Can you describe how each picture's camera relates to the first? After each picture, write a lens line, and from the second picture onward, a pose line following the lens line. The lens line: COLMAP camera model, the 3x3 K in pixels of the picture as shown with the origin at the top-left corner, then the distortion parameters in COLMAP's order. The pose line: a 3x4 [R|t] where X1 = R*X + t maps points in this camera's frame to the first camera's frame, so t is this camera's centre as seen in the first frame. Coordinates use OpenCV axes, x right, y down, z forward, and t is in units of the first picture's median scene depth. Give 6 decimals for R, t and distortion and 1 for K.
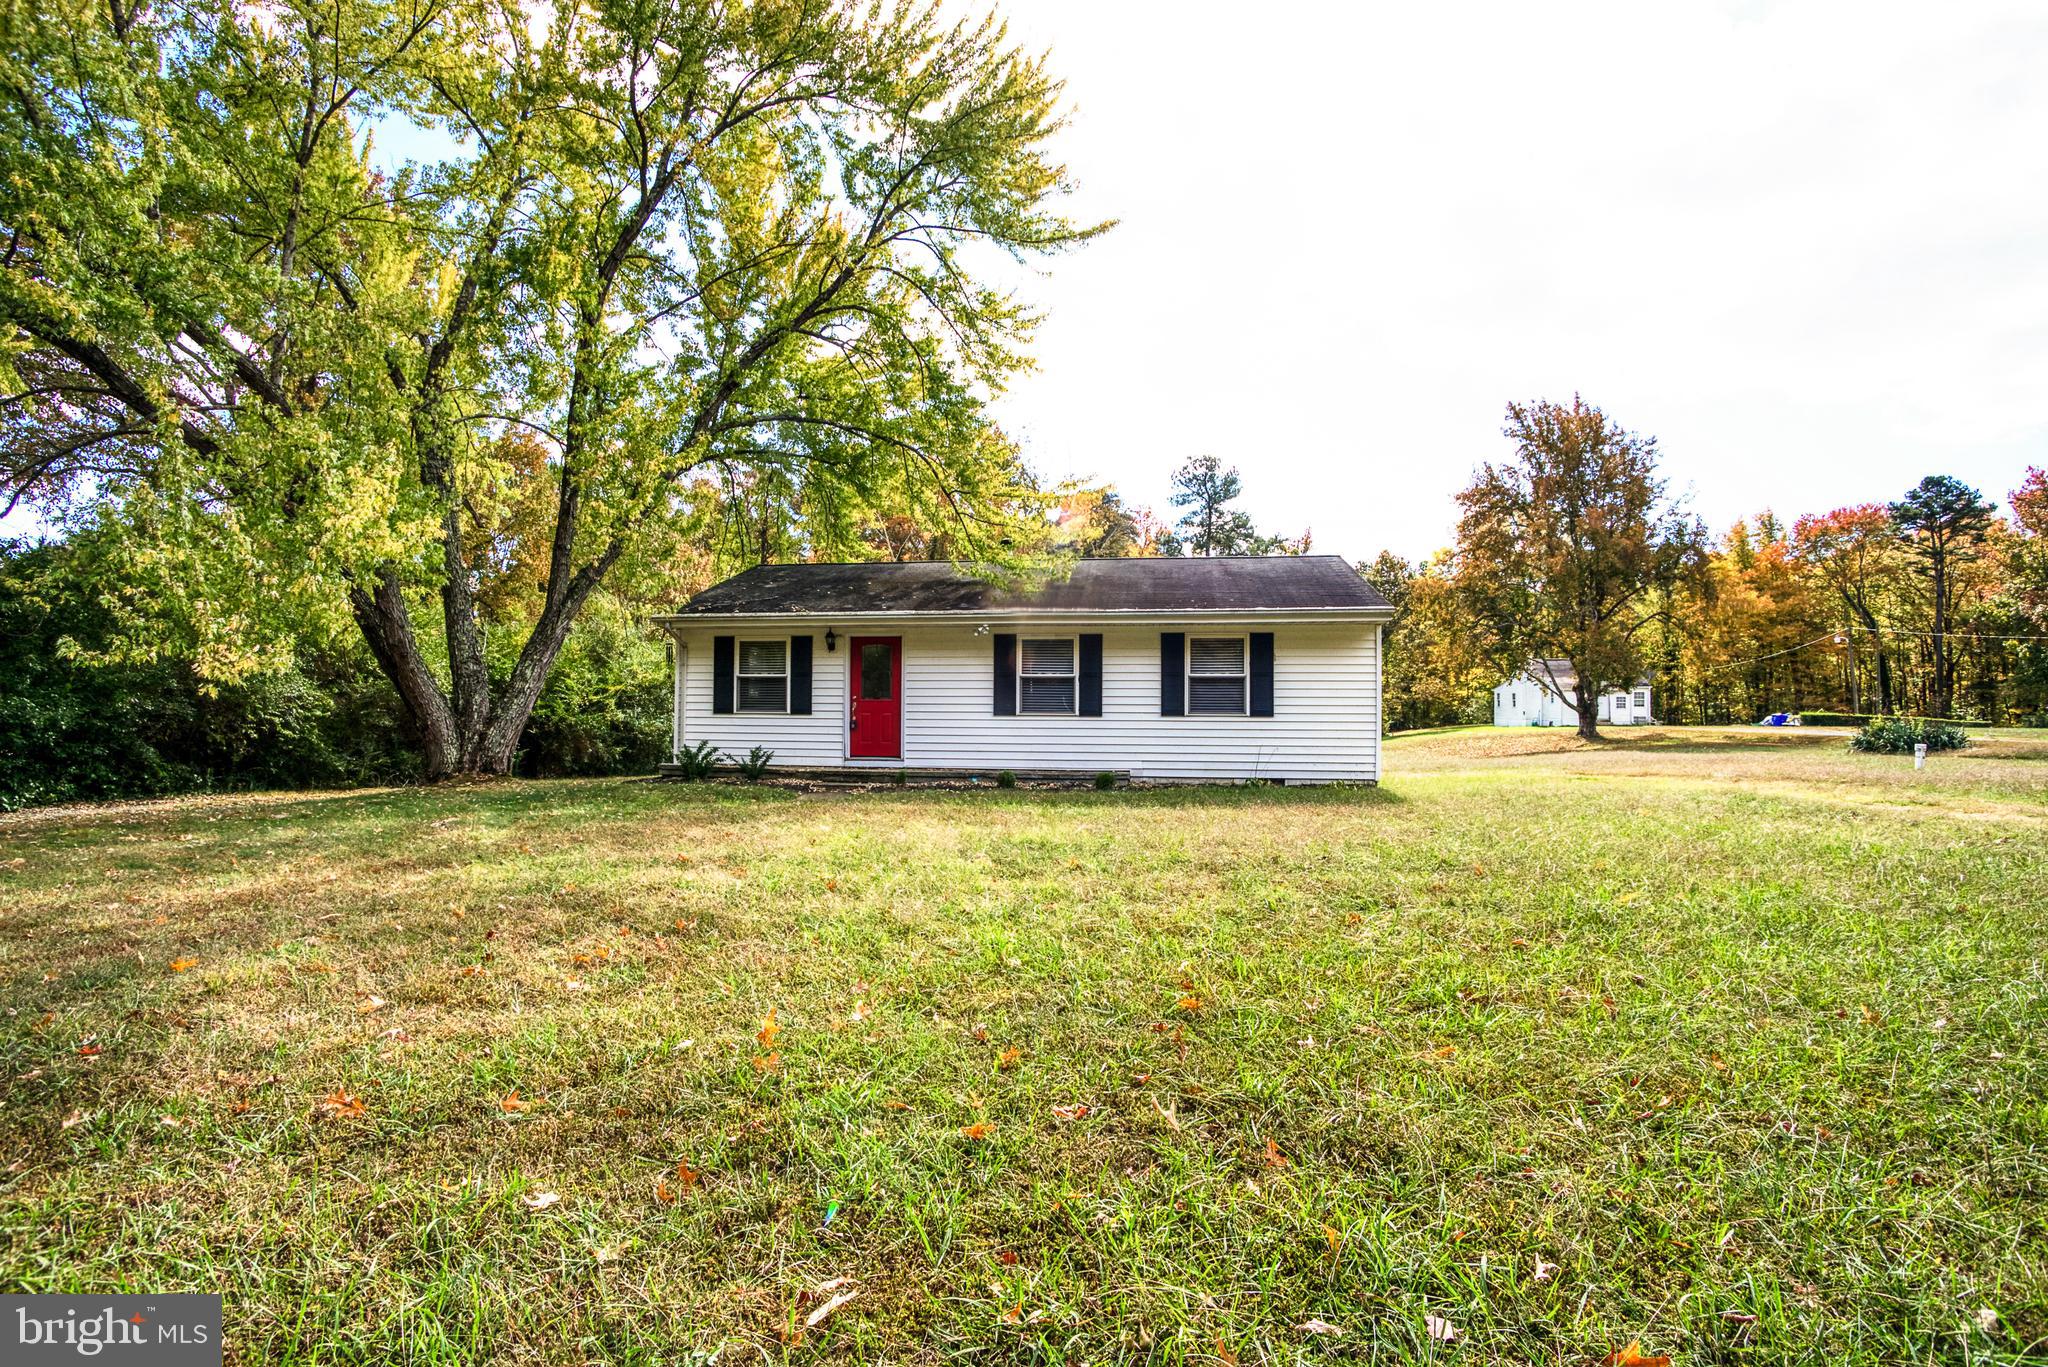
lens RADIAL K [[1018.2, 0, 1024.0], [0, 1018.2, 683.5], [0, 0, 1]] dist [0.001150, 0.000787]
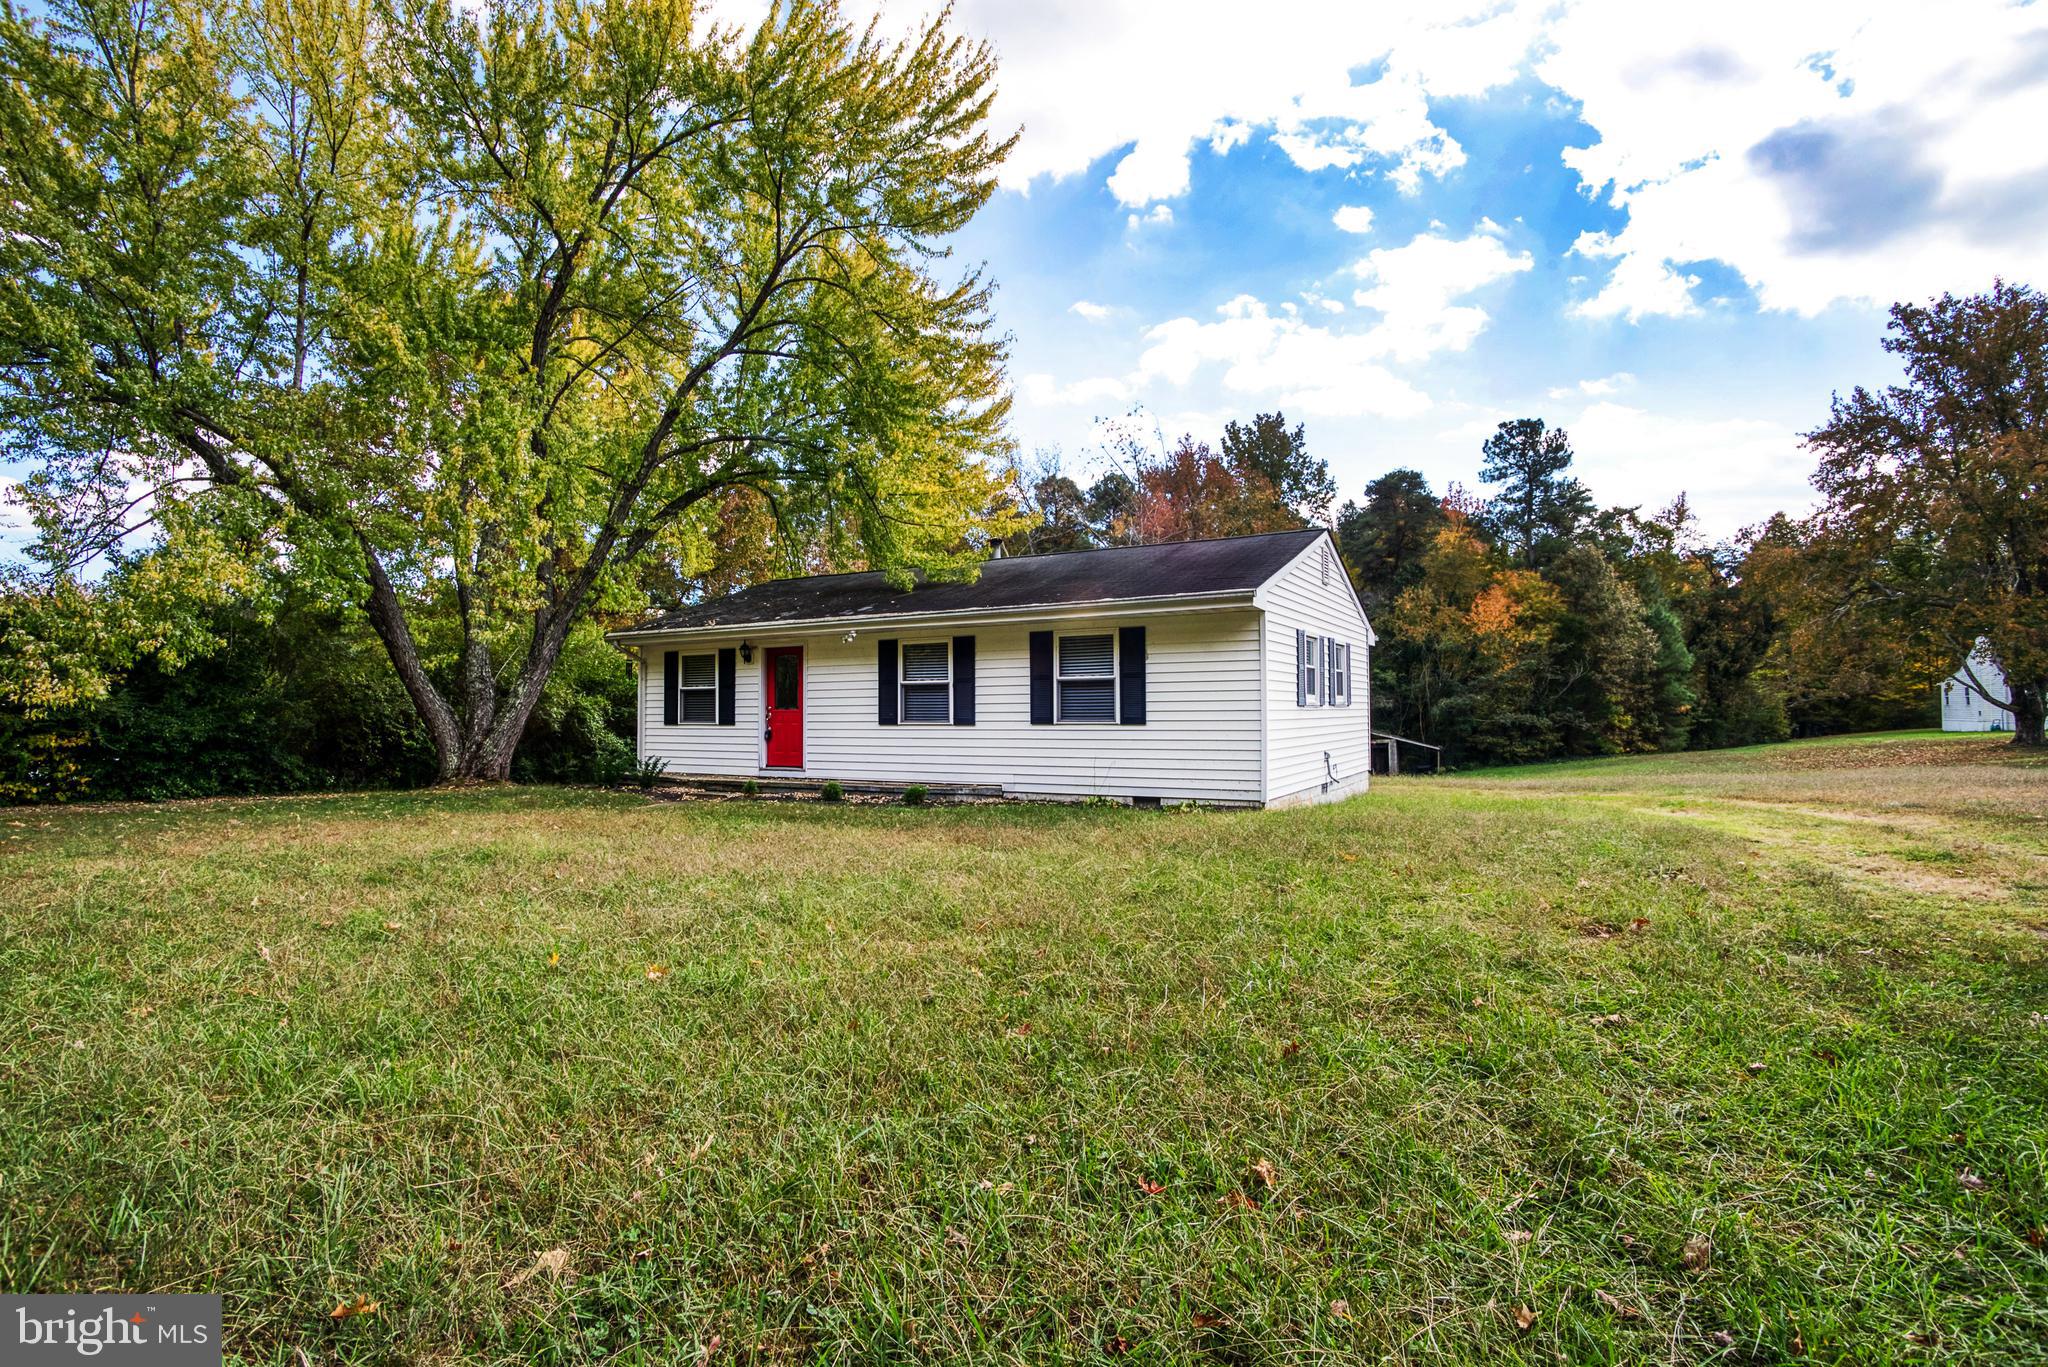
lens RADIAL K [[1018.2, 0, 1024.0], [0, 1018.2, 683.5], [0, 0, 1]] dist [0.001150, 0.000787]
pose [[0.929395, -0.021288, -0.368472, 0.450243], [0.018977, 0.999771, -0.009897, 0.004331], [0.368598, 0.002206, 0.929586, 0.159278]]
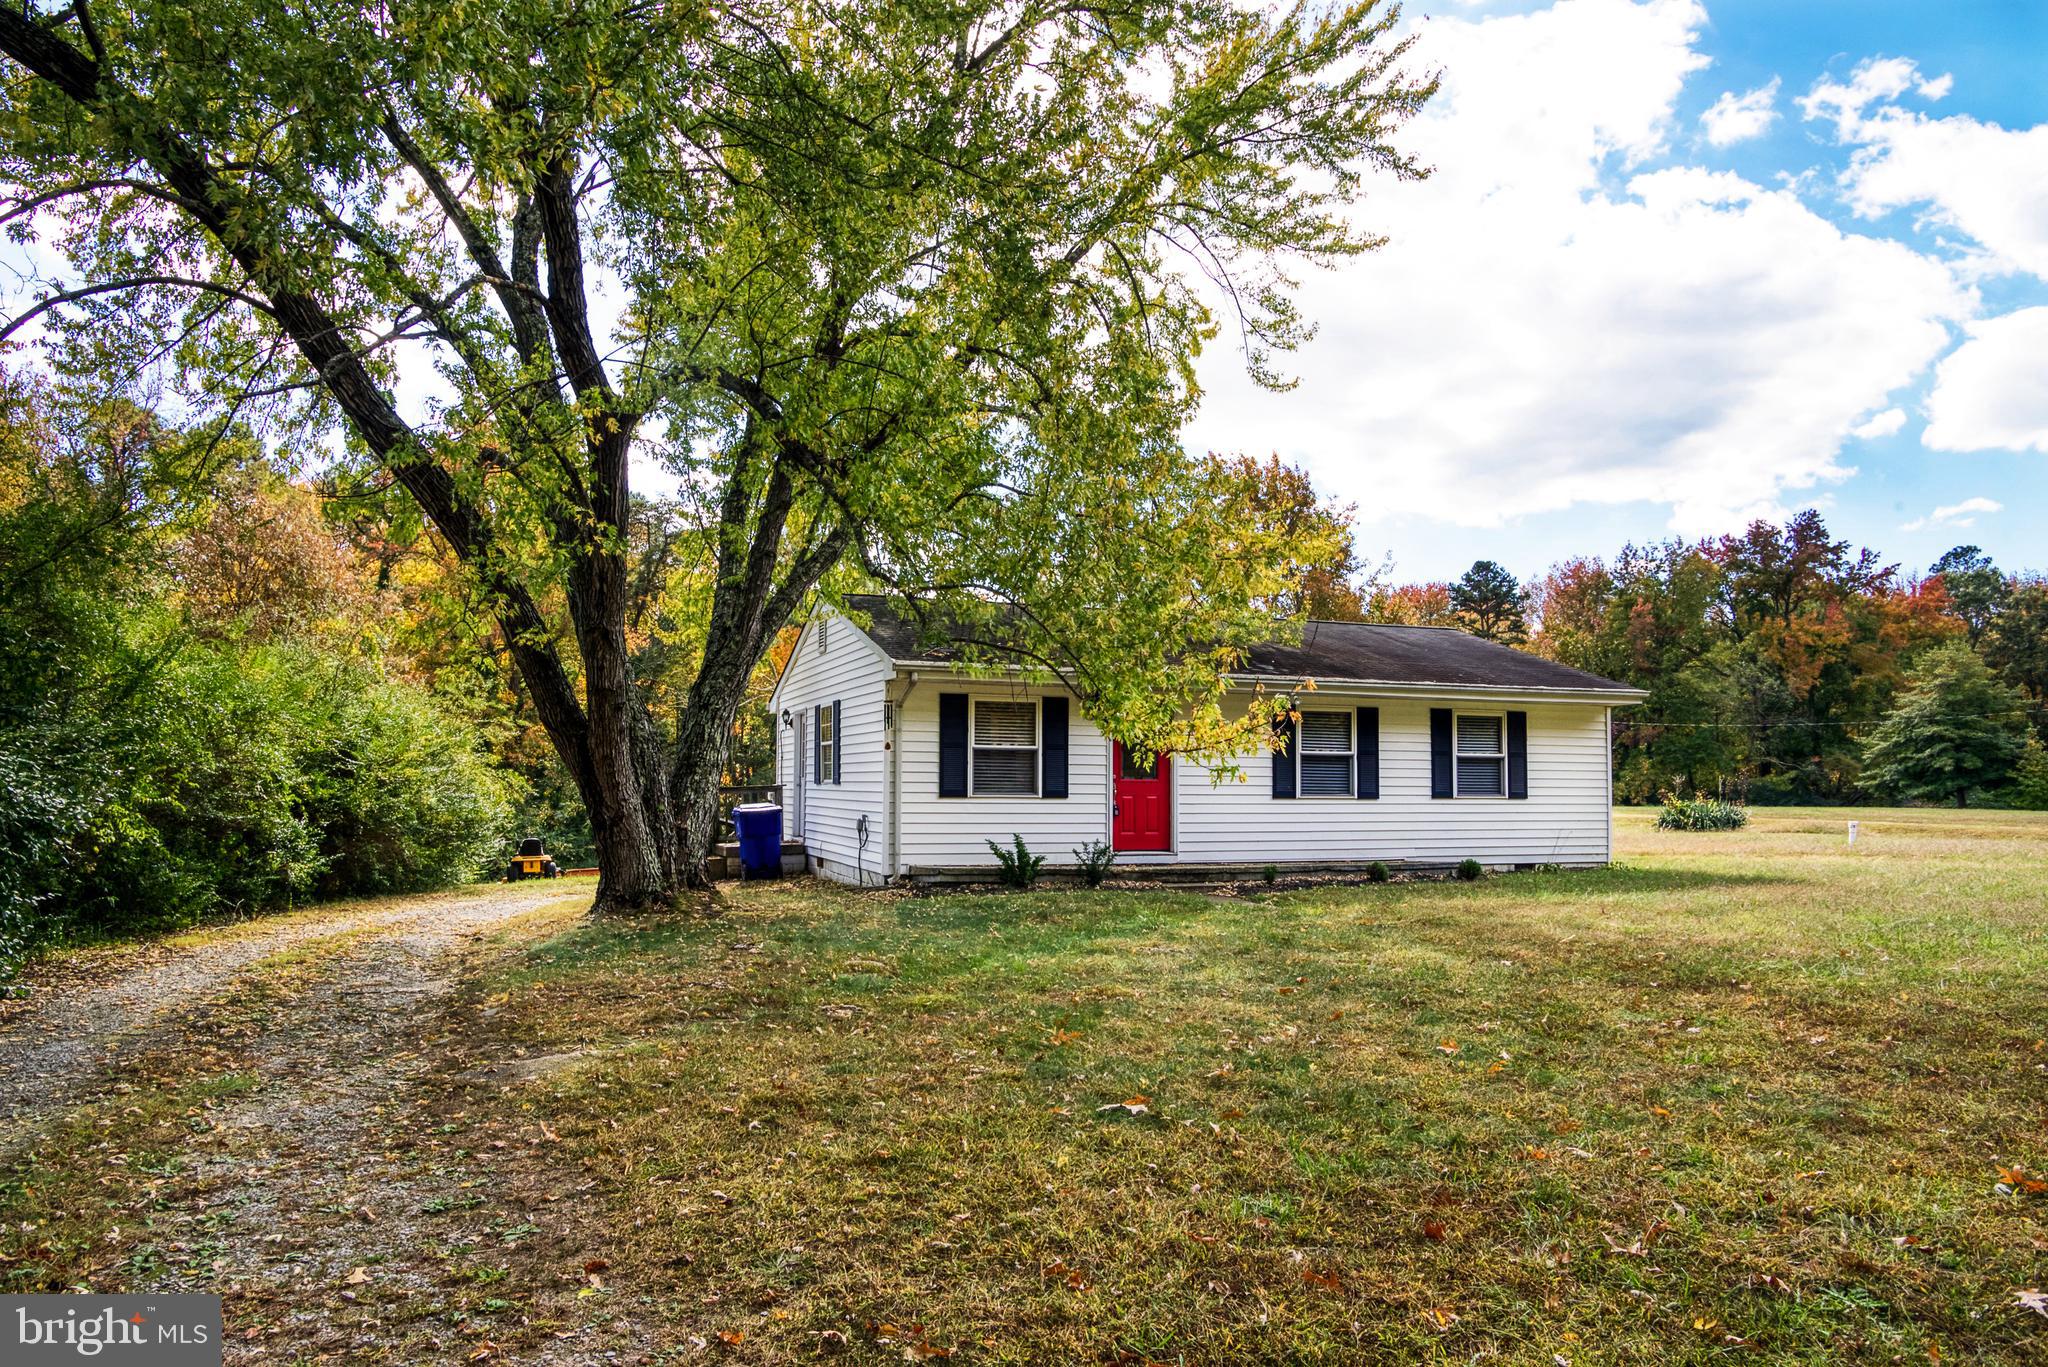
lens RADIAL K [[1338.6, 0, 1024.0], [0, 1338.6, 683.5], [0, 0, 1]] dist [-0.001041, -0.000116]
pose [[0.885083, 0.035121, 0.464106, -0.743460], [-0.011540, 0.998498, -0.053553, -0.002595], [-0.465290, 0.042043, 0.884159, 0.091830]]
